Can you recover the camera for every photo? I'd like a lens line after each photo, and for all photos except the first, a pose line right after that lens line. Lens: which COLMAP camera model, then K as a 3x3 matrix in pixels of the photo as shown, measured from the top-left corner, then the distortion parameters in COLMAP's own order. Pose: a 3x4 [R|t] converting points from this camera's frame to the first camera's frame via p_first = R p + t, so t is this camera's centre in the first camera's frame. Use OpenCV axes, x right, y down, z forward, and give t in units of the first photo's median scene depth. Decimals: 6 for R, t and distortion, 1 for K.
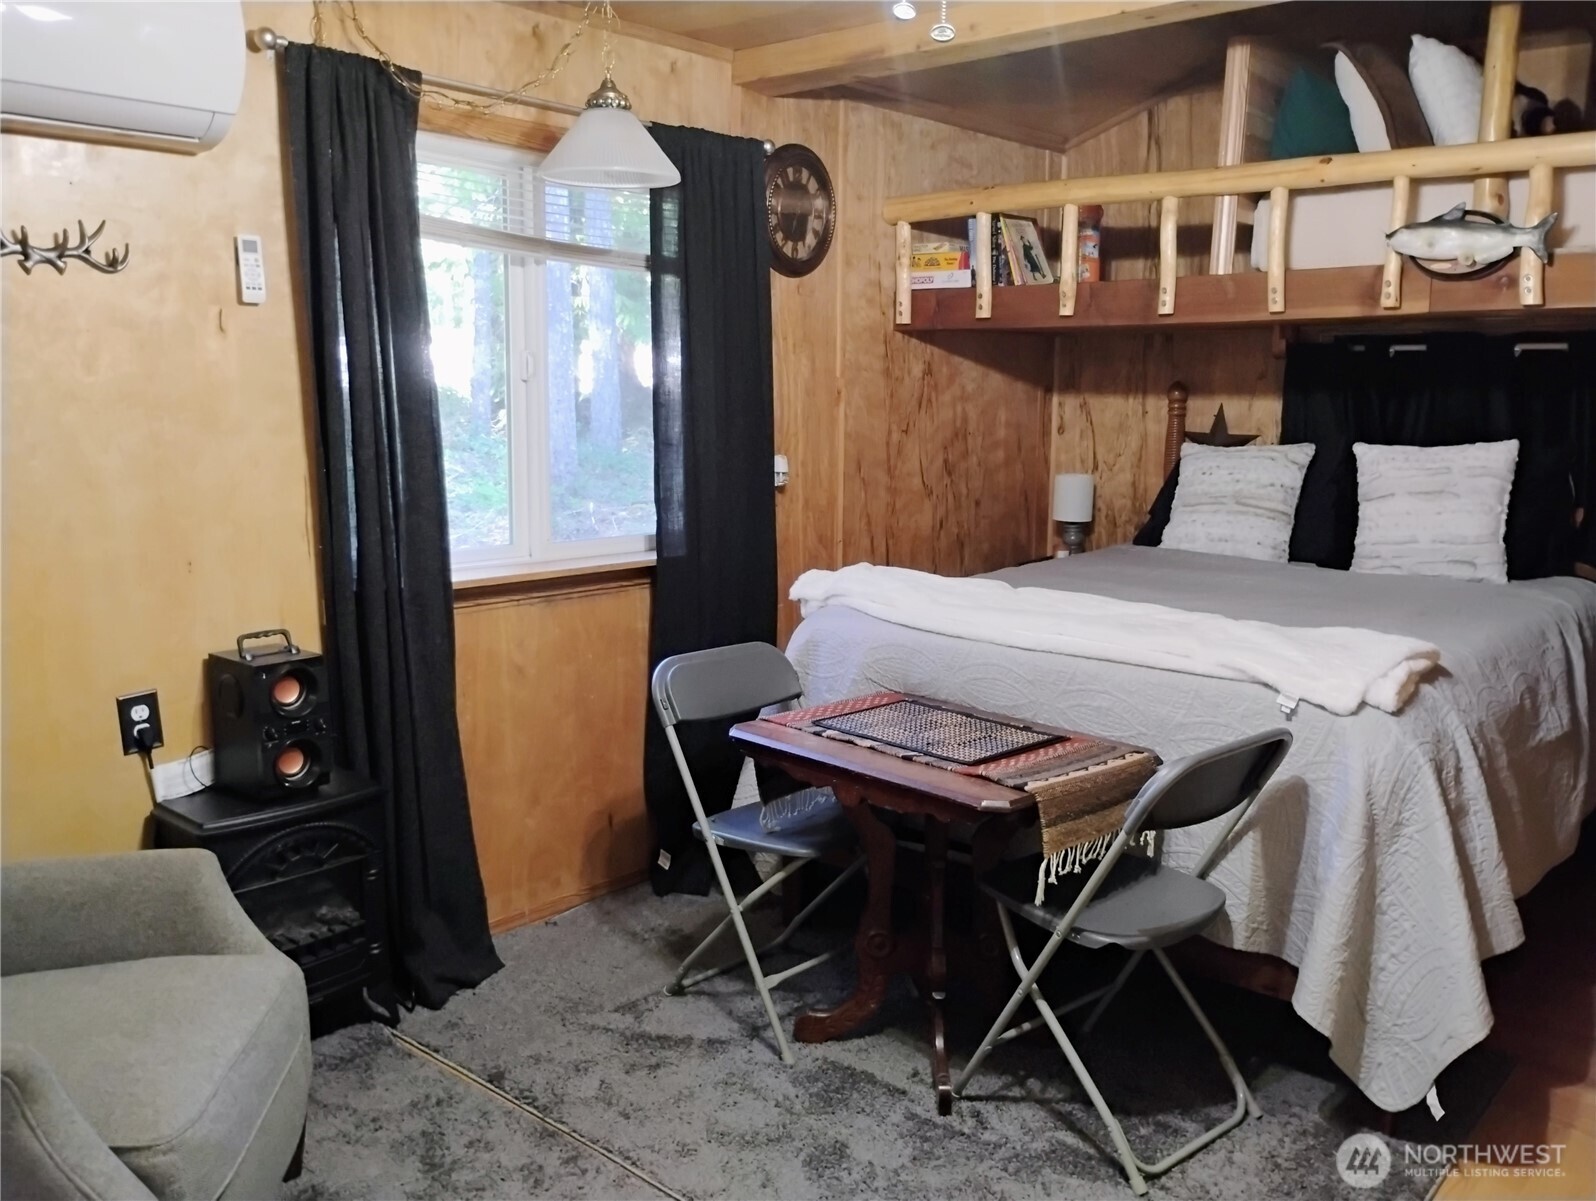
lens RADIAL K [[1324.0, 0, 798.0], [0, 1324.0, 600.5], [0, 0, 1]] dist [0.006435, -0.008990]
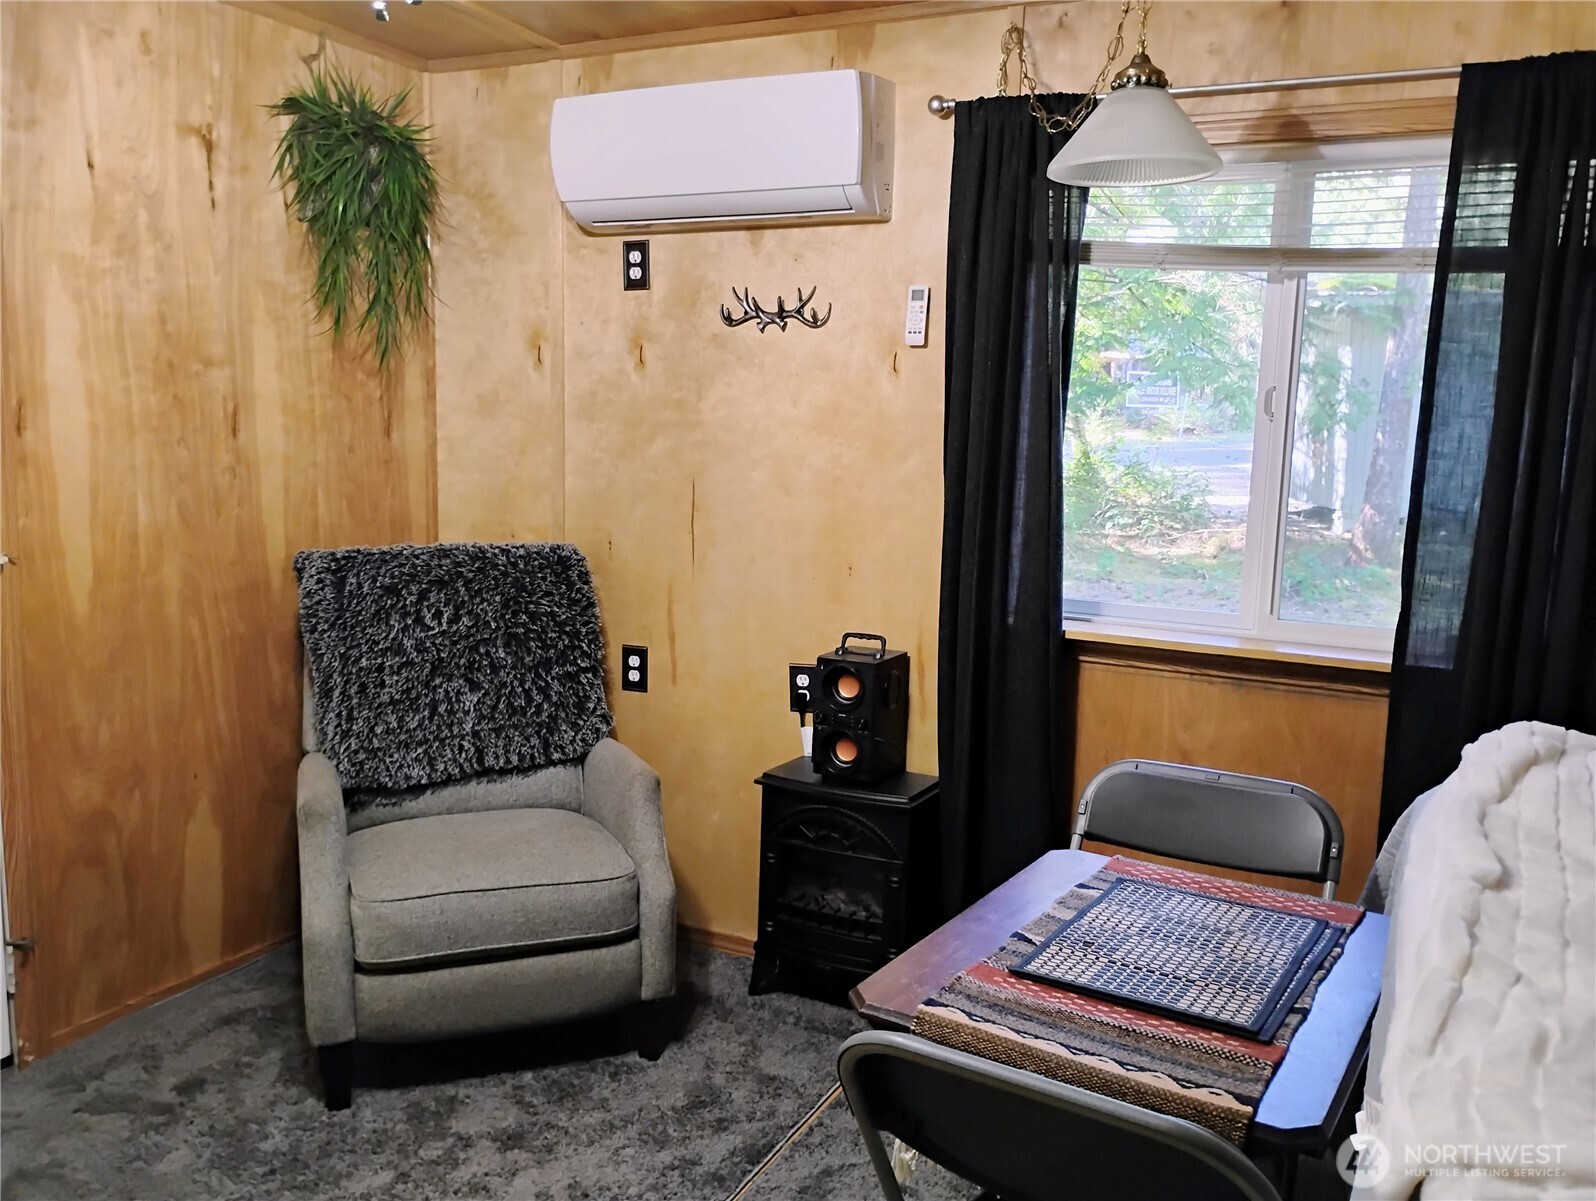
lens RADIAL K [[1333.3, 0, 798.0], [0, 1333.3, 600.5], [0, 0, 1]] dist [0.033406, -0.002745]
pose [[0.264241, 0.131292, -0.955478, 0.586421], [-0.180826, 0.979867, 0.084635, -0.079875], [0.947353, 0.150411, 0.282662, 0.543803]]
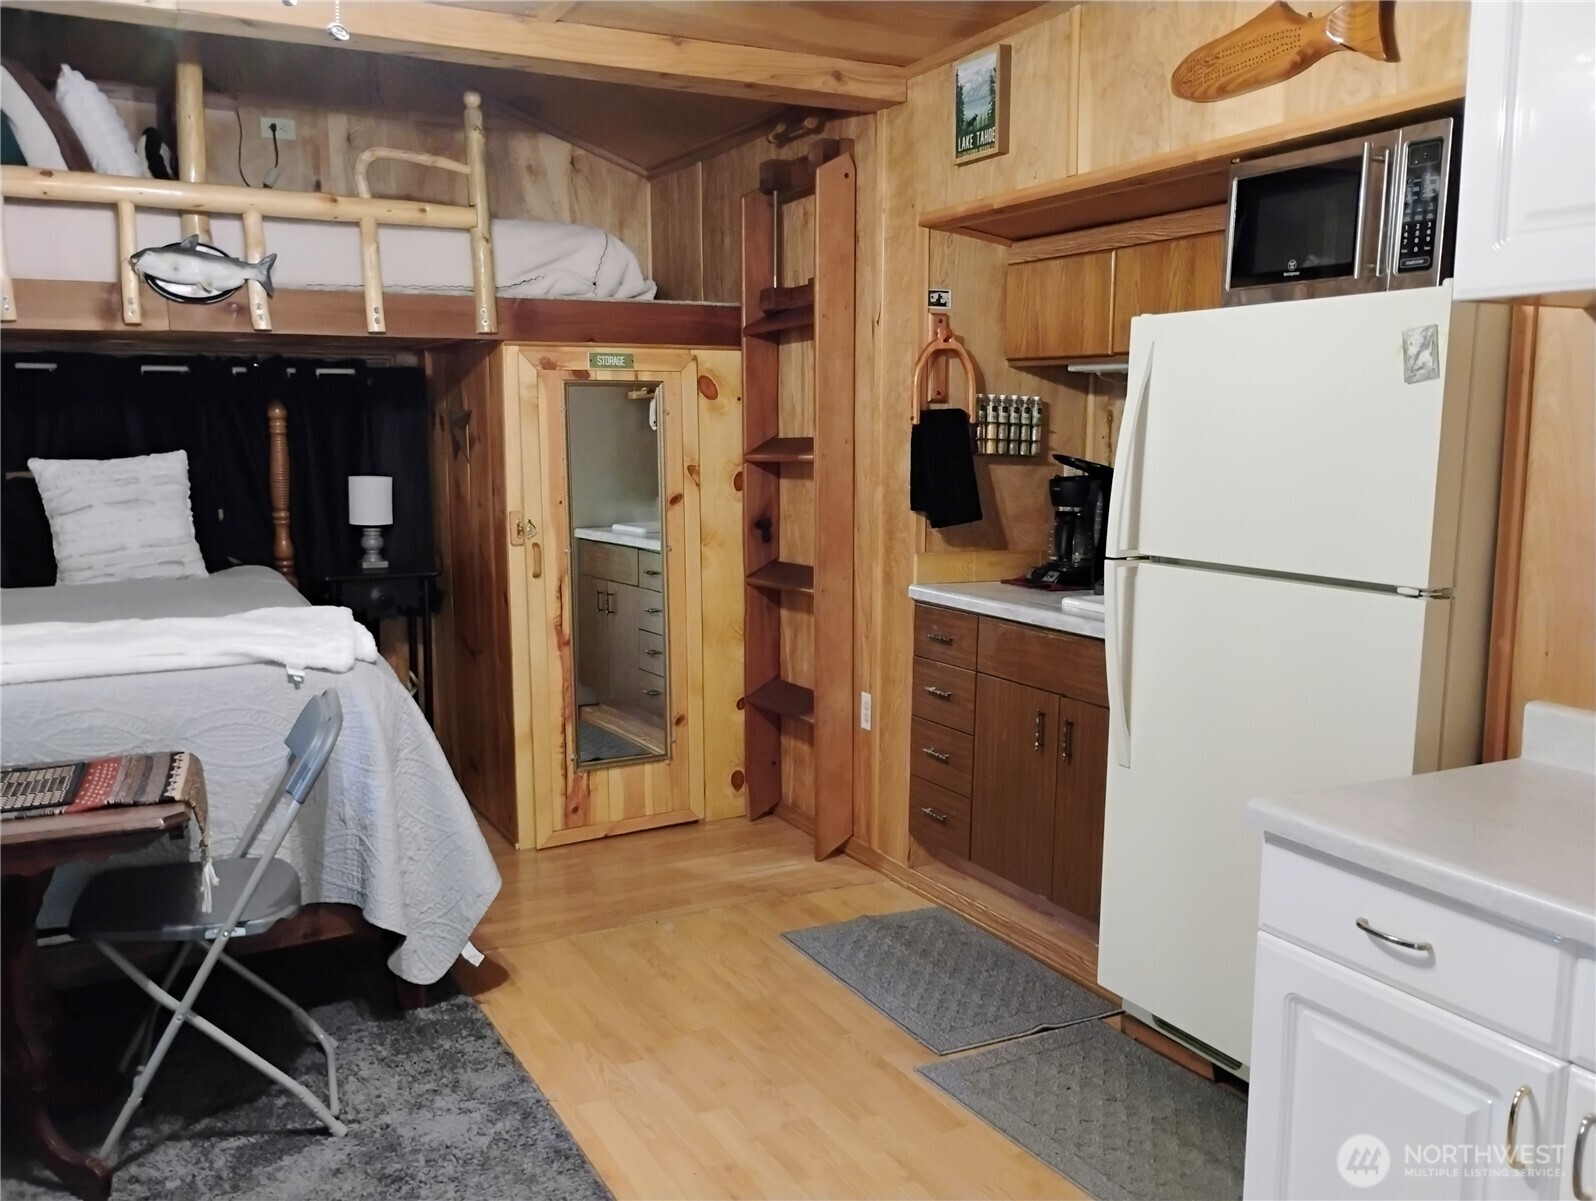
lens RADIAL K [[1324.0, 0, 798.0], [0, 1324.0, 600.5], [0, 0, 1]] dist [0.006435, -0.008990]
pose [[0.328982, -0.125984, 0.935895, -0.422446], [0.156251, 0.984662, 0.077624, -0.002416], [-0.931320, 0.120698, 0.343622, 0.176598]]
